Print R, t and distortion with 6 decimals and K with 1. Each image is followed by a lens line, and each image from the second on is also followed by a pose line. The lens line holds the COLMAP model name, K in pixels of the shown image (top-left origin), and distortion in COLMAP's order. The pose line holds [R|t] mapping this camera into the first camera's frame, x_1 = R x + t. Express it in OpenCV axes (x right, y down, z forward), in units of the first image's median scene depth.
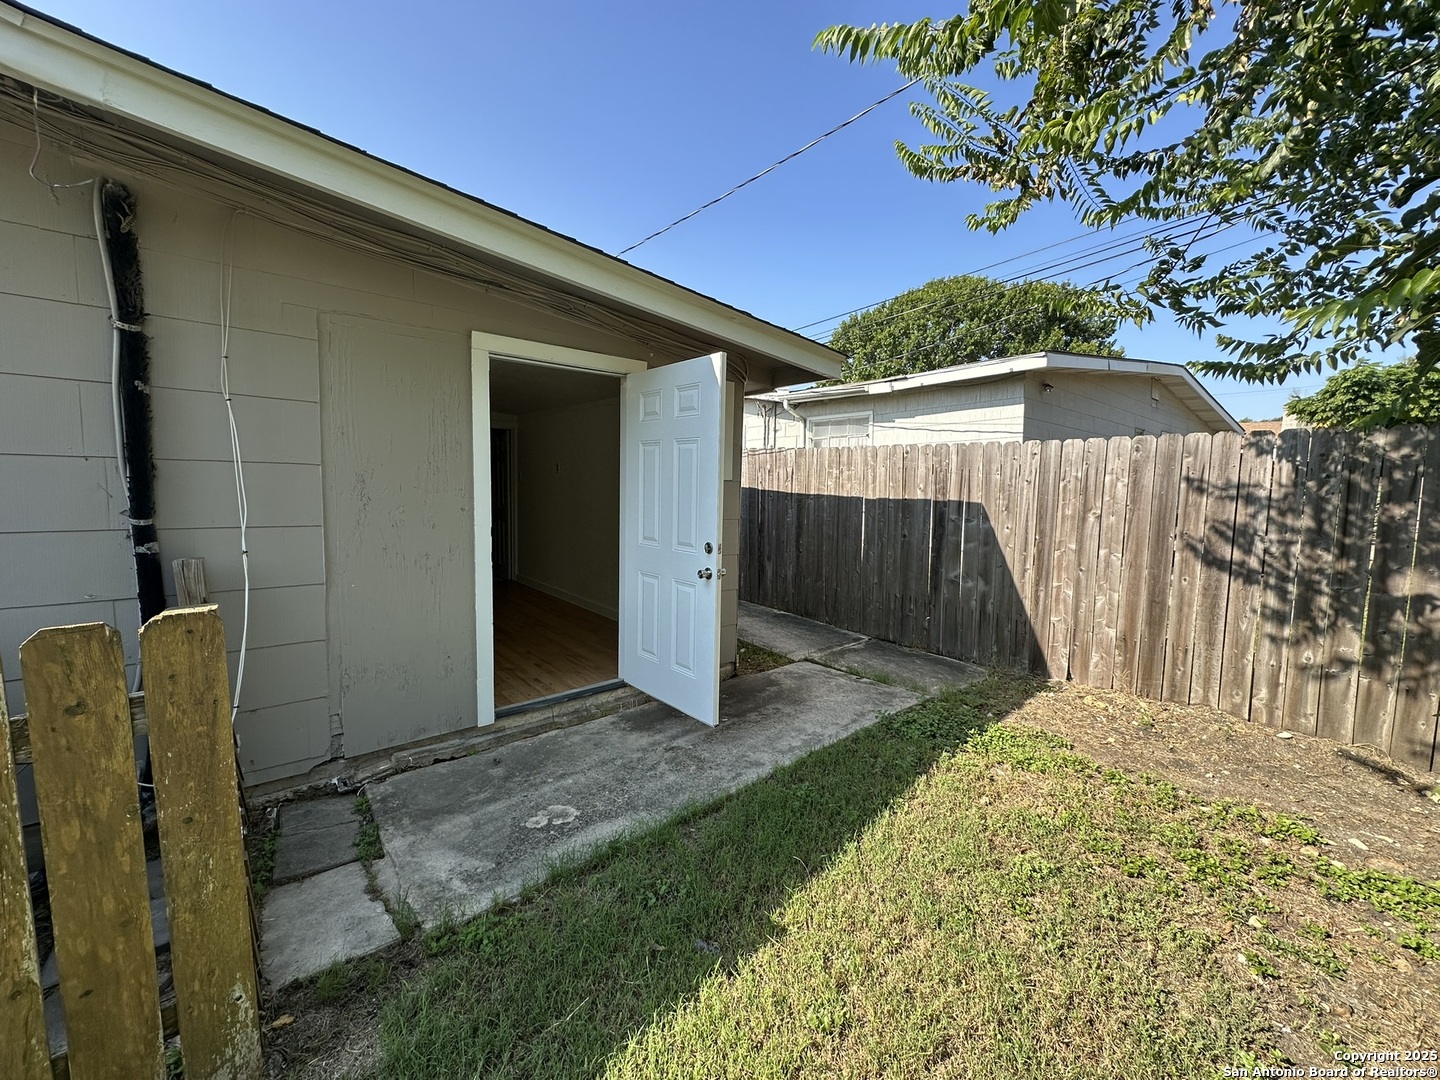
lens RADIAL K [[573.5, 0, 719.4], [0, 573.5, 537.6], [0, 0, 1]] dist [-0.002355, 0.000245]
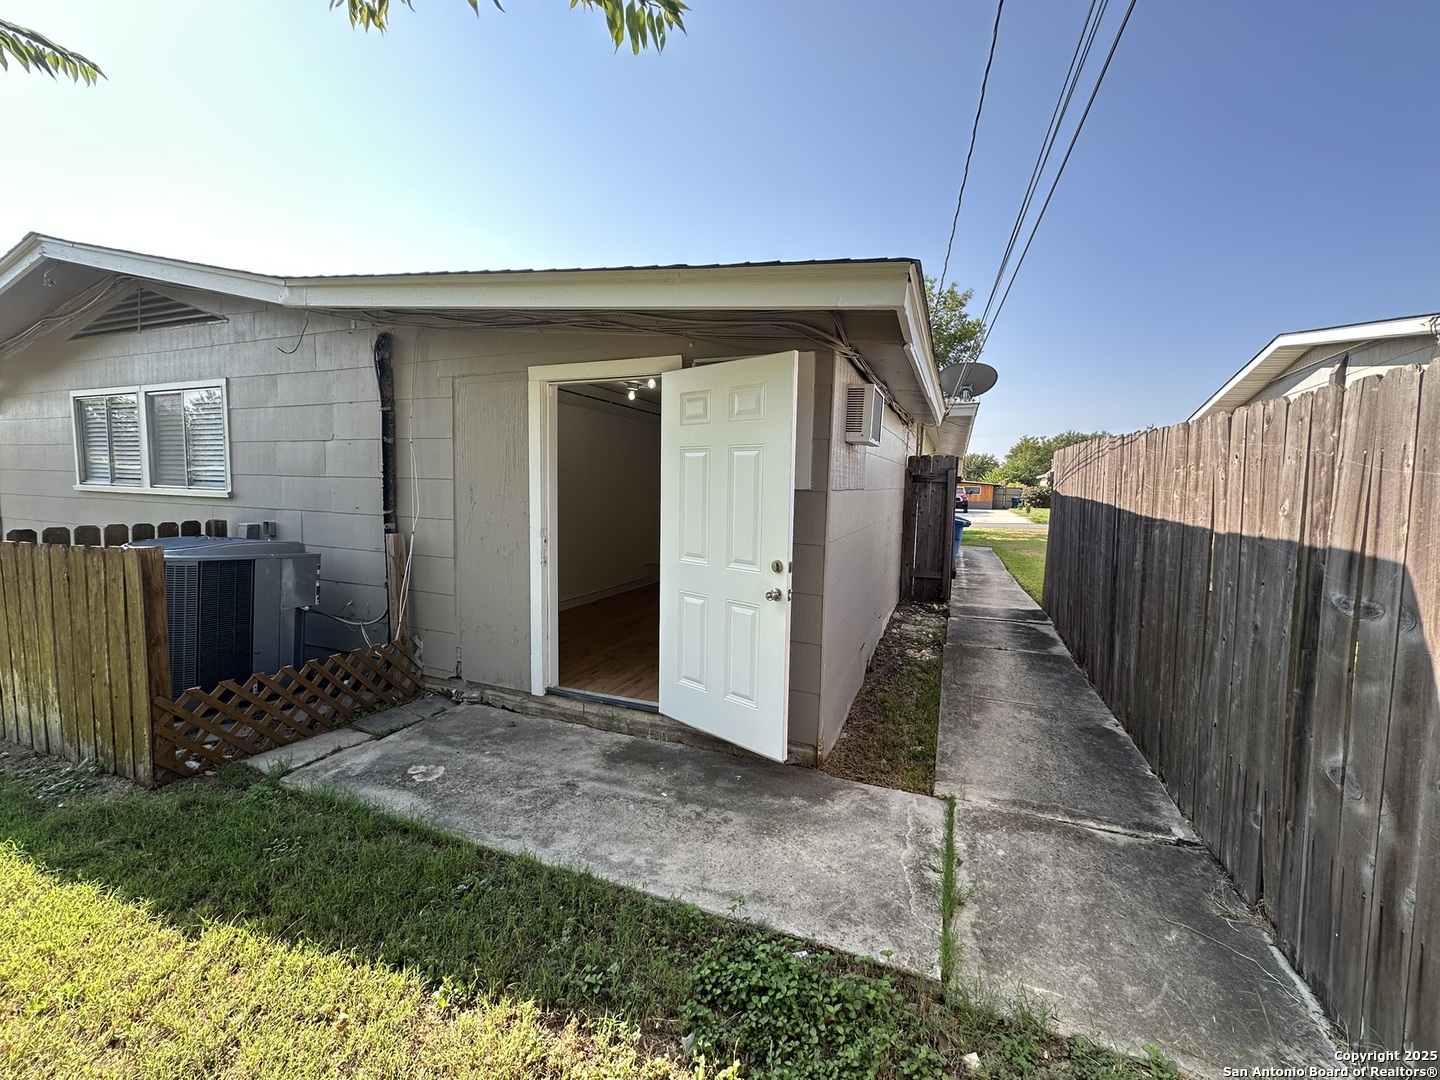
lens RADIAL K [[573.5, 0, 720.3], [0, 573.5, 538.0], [0, 0, 1]] dist [-0.002355, 0.000245]
pose [[0.461677, 0.071155, -0.884190, 0.745986], [-0.091965, 0.995246, 0.032073, -0.065932], [0.882268, 0.066507, 0.466025, 0.710661]]
